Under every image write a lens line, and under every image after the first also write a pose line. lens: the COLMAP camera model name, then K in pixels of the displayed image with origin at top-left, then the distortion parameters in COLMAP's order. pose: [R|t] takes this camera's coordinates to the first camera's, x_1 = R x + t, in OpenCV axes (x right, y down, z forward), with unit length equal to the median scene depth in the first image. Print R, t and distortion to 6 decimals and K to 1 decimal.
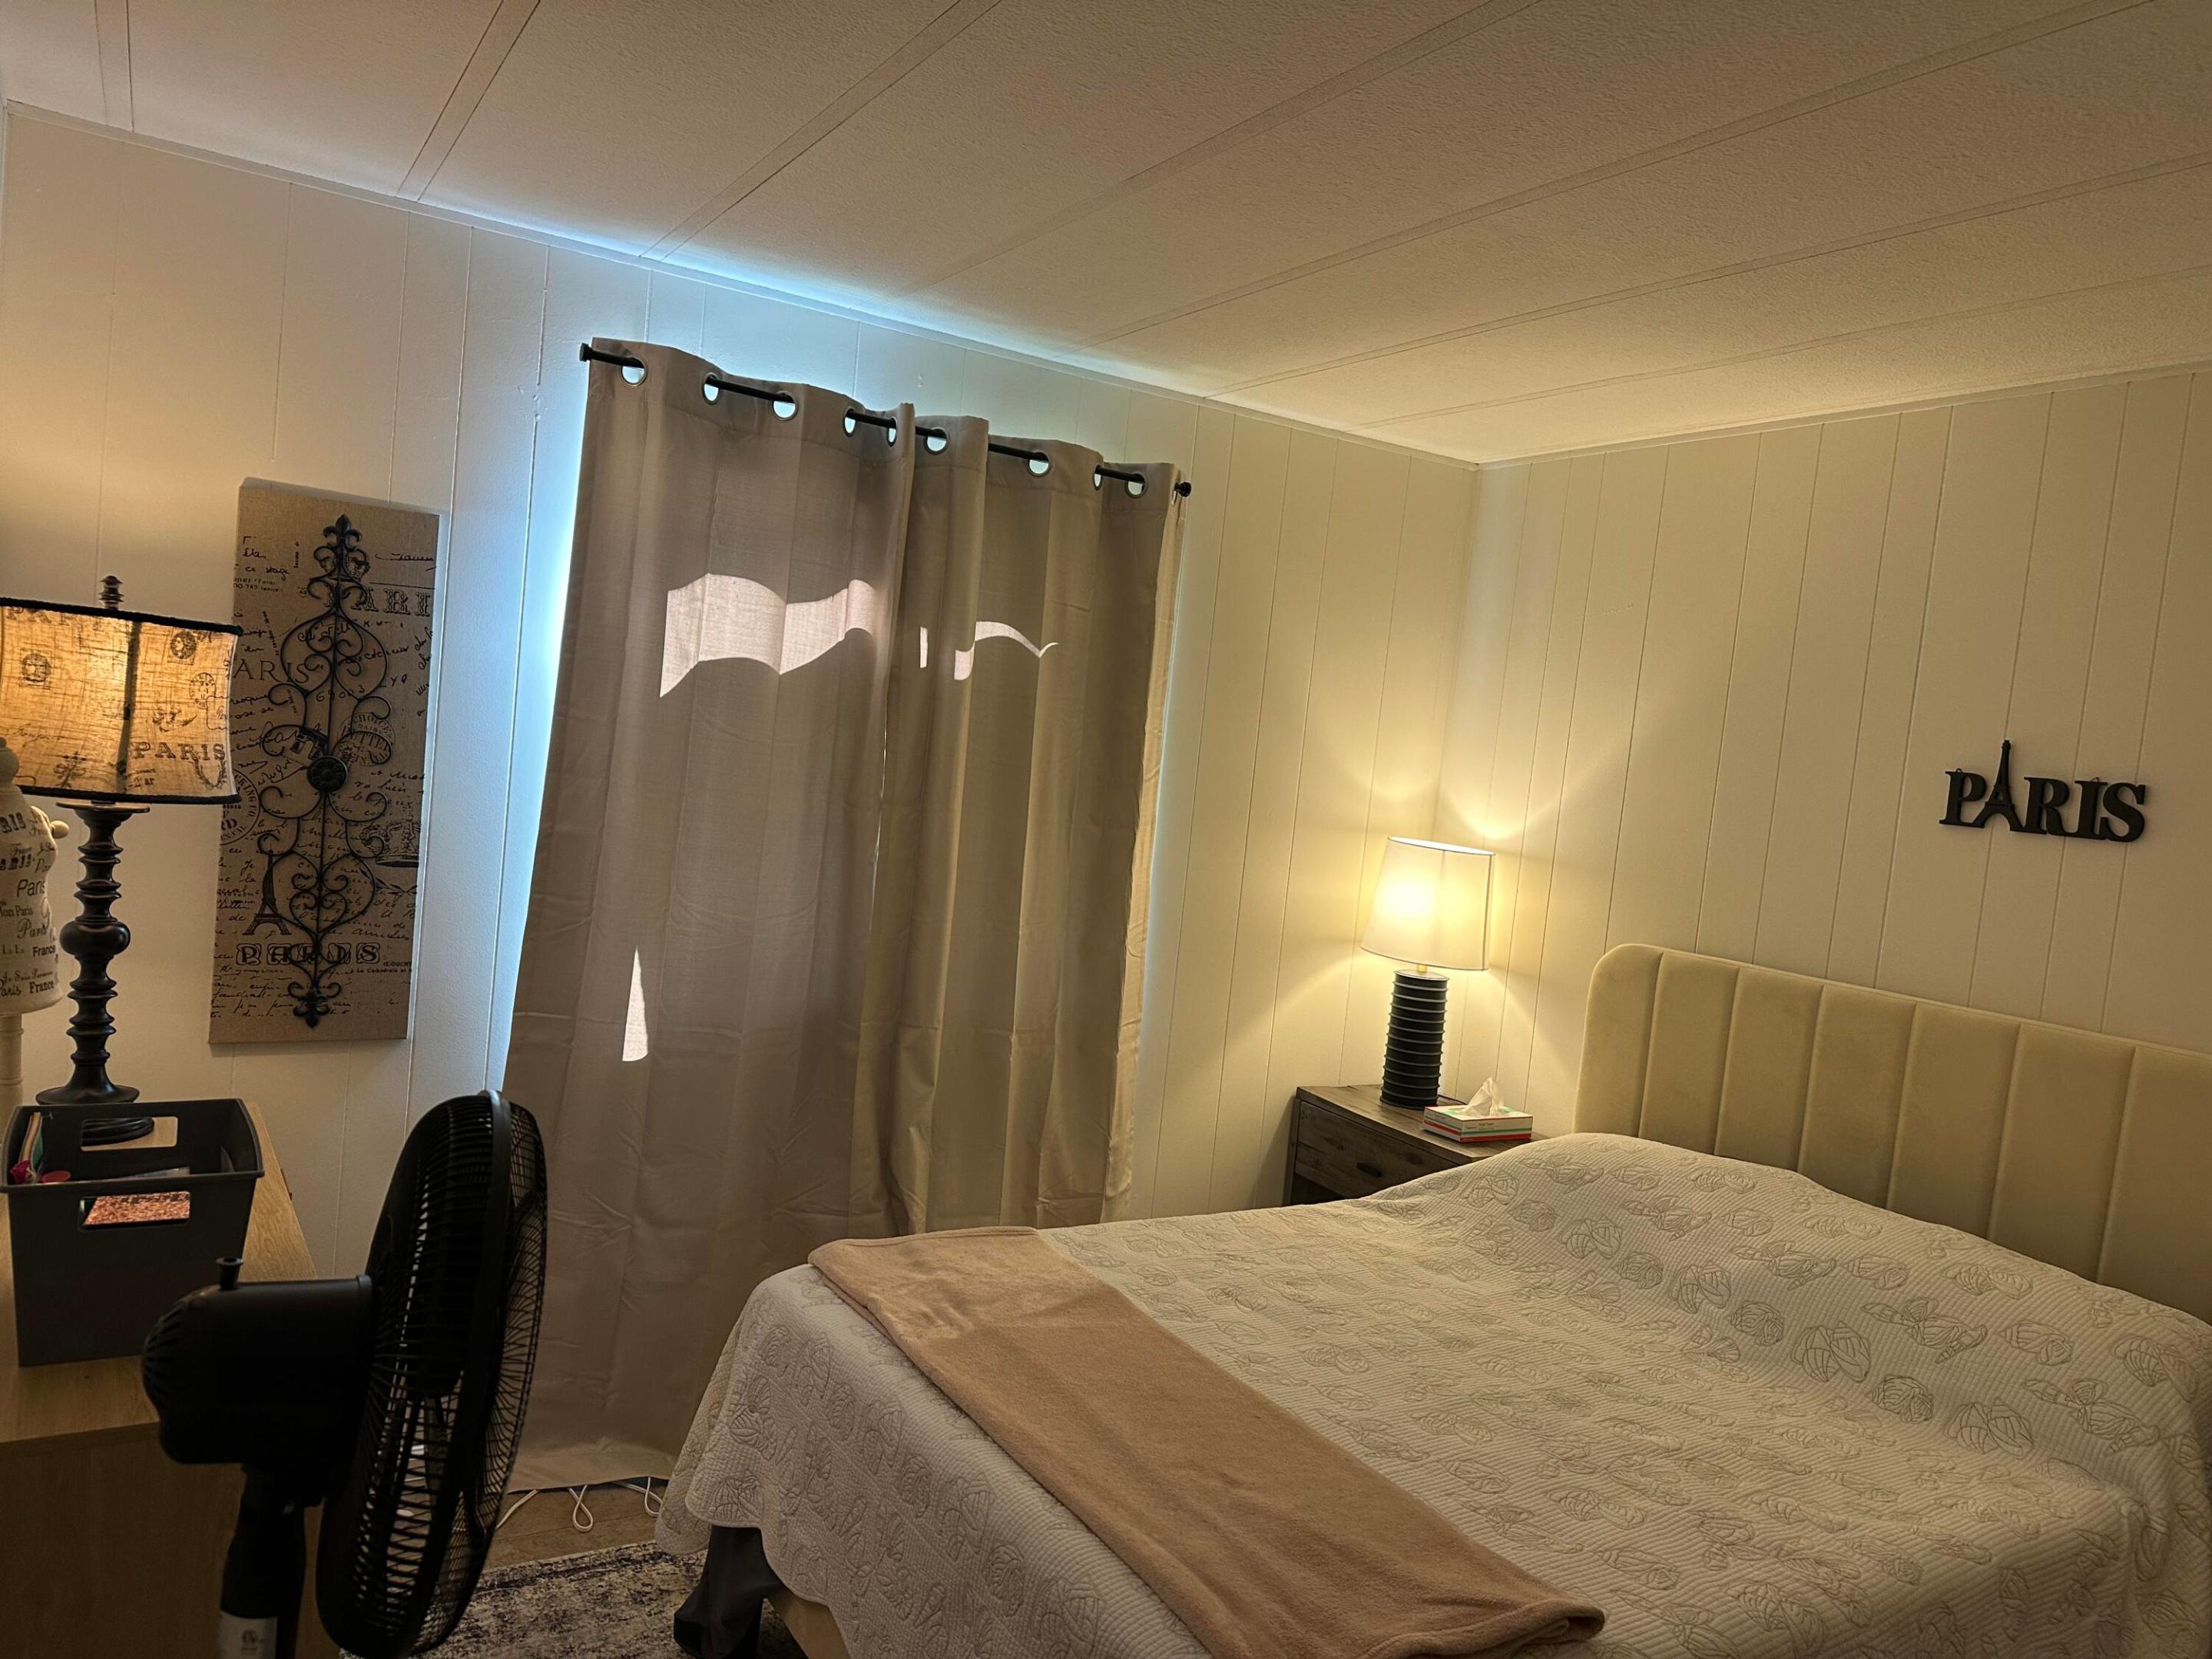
lens RADIAL K [[1537.4, 0, 1103.1], [0, 1537.4, 839.0], [0, 0, 1]] dist [0.021019, -0.039242]
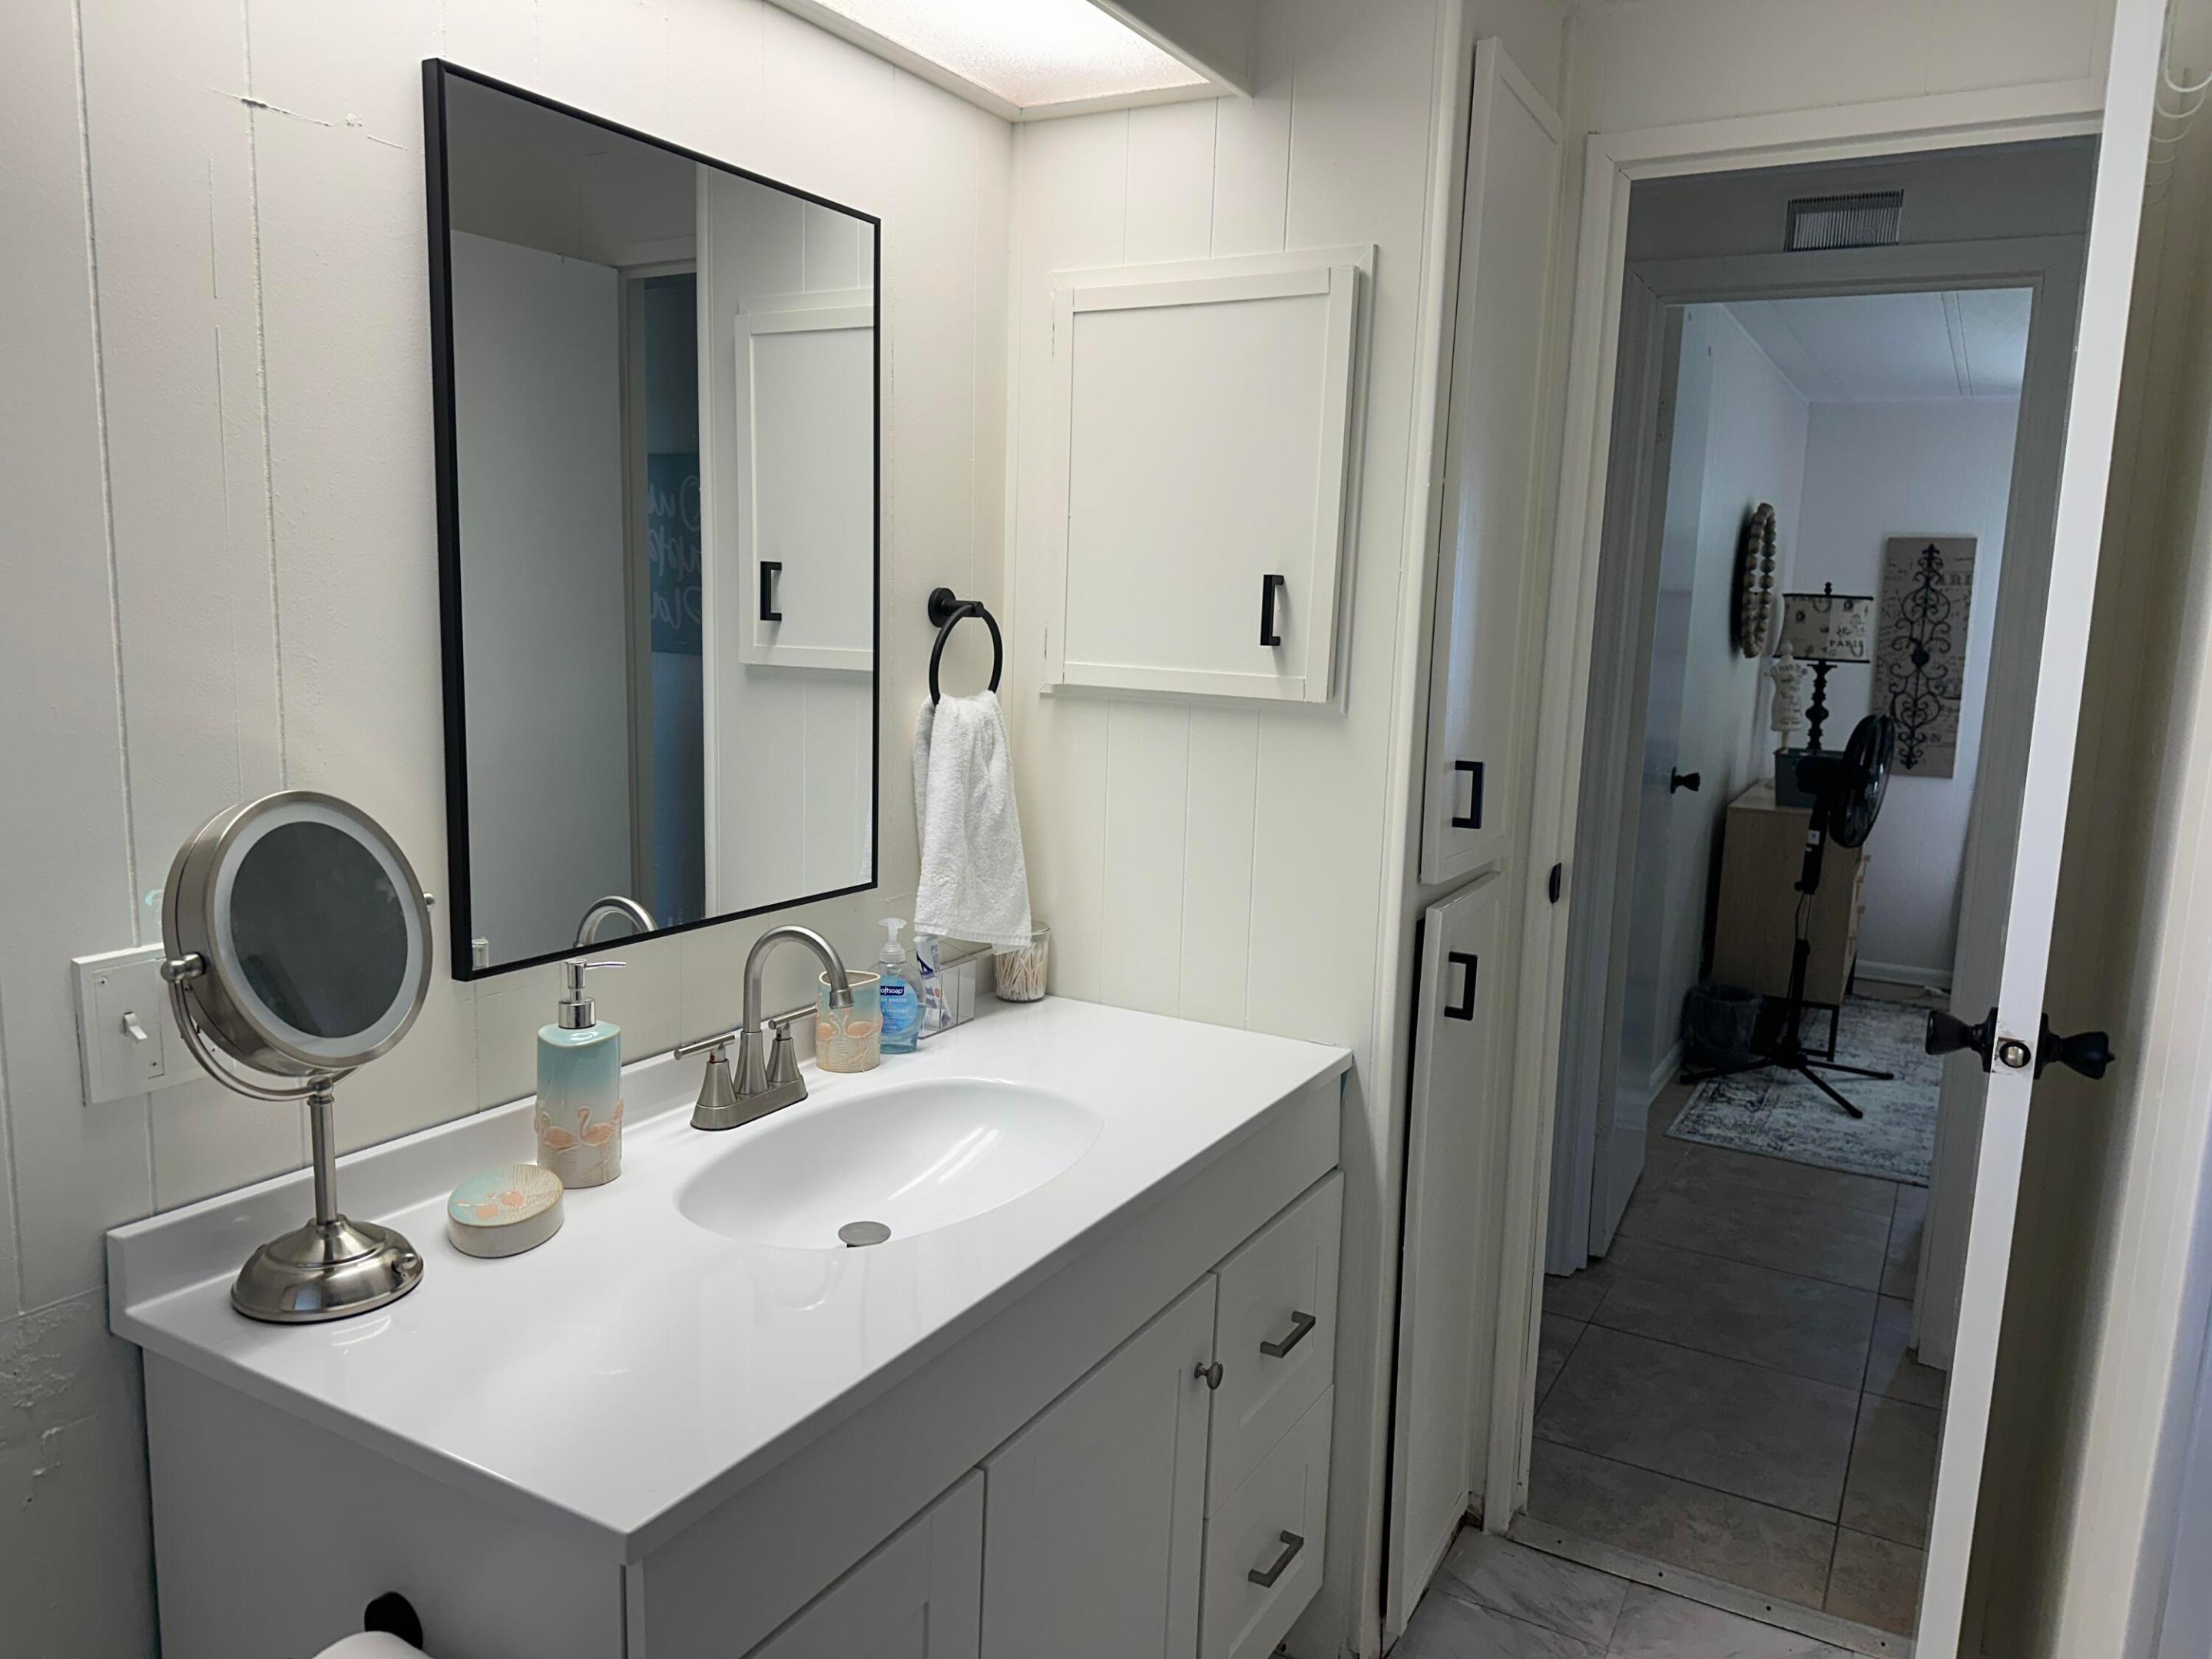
lens RADIAL K [[1537.4, 0, 1103.9], [0, 1537.4, 829.3], [0, 0, 1]] dist [0.021019, -0.039242]
pose [[0.480256, 0.054247, -0.875450, 0.941418], [-0.040321, 0.998396, 0.039745, 0.172068], [0.876201, 0.016211, 0.481673, -1.172706]]
